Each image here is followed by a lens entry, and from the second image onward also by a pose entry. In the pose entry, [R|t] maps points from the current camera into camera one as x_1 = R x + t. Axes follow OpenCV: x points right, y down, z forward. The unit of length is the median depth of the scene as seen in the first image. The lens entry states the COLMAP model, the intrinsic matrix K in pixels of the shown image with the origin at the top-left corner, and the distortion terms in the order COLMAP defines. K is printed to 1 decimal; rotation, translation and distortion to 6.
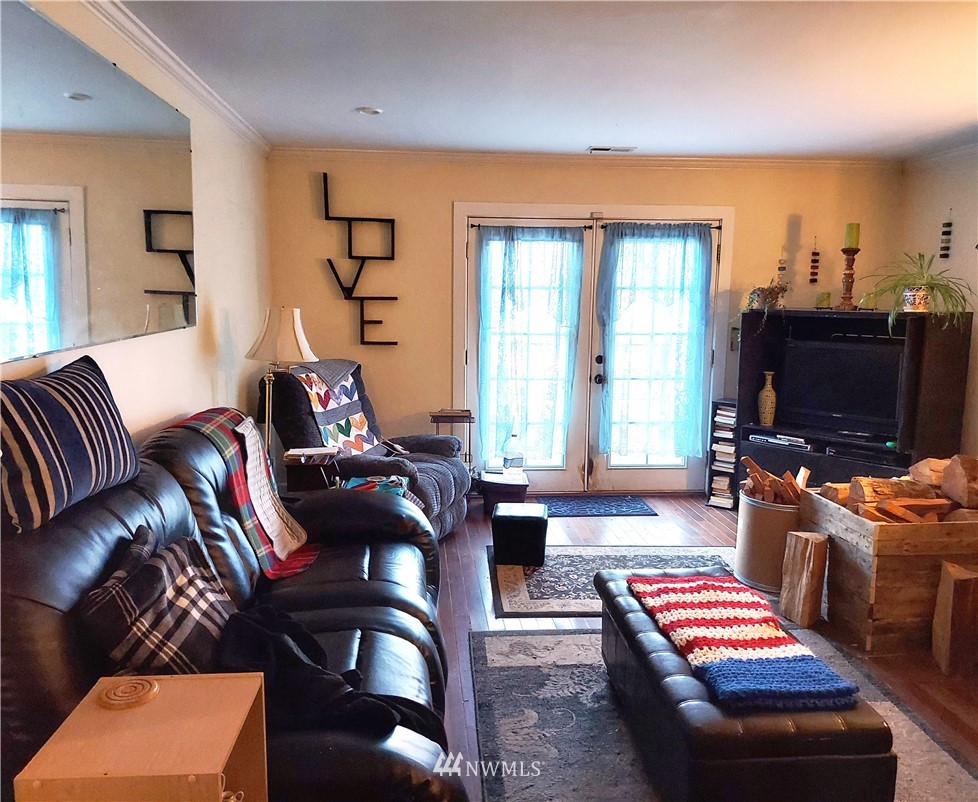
lens RADIAL K [[751.0, 0, 489.0], [0, 751.0, 401.0], [0, 0, 1]] dist [-0.027979, -0.001612]
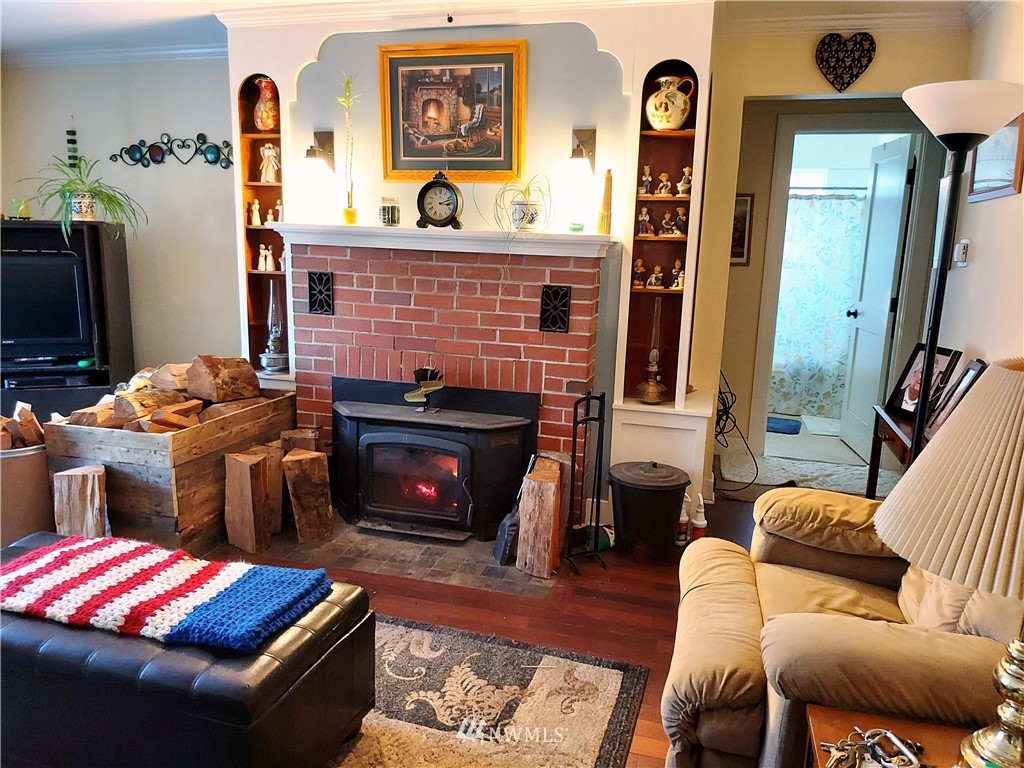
lens RADIAL K [[719.6, 0, 512.0], [0, 719.6, 384.0], [0, 0, 1]] dist [0.069399, -0.100199]
pose [[0.354839, -0.175145, 0.918375, -0.169626], [0.107050, 0.983447, 0.146194, 0.010245], [-0.928779, 0.046437, 0.367714, 0.231964]]
